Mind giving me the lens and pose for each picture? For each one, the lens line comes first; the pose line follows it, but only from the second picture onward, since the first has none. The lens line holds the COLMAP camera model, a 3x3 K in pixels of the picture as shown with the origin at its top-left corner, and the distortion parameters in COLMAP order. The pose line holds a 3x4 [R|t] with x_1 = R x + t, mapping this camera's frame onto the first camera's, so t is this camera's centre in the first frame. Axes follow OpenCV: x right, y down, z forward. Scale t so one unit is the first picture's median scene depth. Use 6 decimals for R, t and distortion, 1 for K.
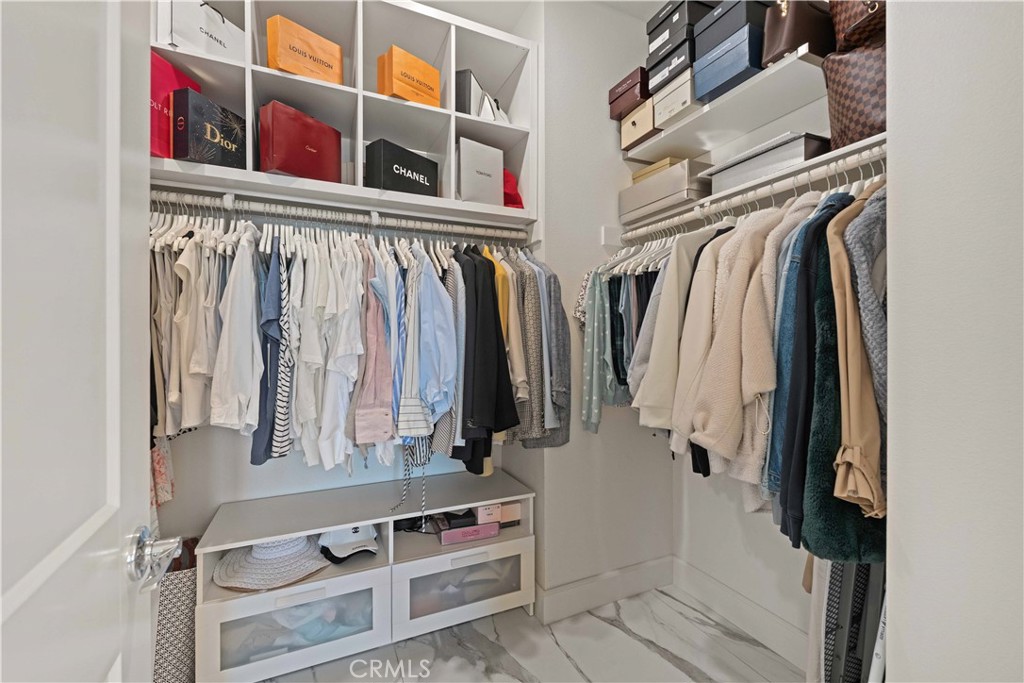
lens RADIAL K [[415.1, 0, 504.6], [0, 415.1, 342.4], [0, 0, 1]] dist [0.001606, -0.001166]
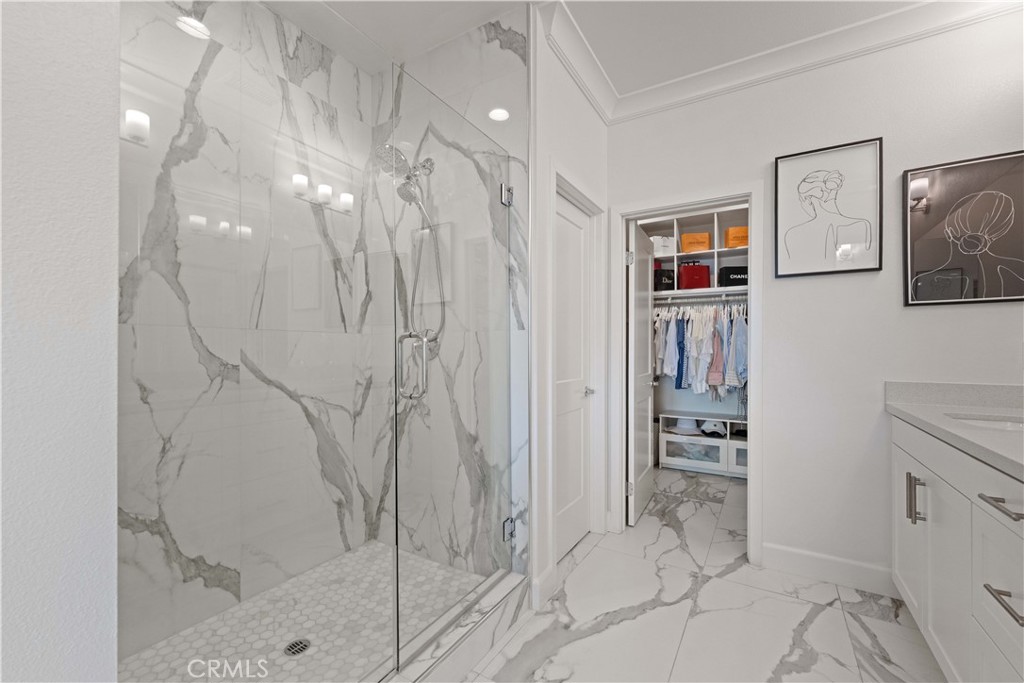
lens RADIAL K [[415.1, 0, 504.9], [0, 415.1, 348.8], [0, 0, 1]] dist [0.001606, -0.001166]
pose [[0.560450, -0.003237, -0.828182, 1.143803], [-0.007221, 0.999935, -0.008795, 0.032713], [0.828157, 0.010909, 0.560391, -1.644867]]
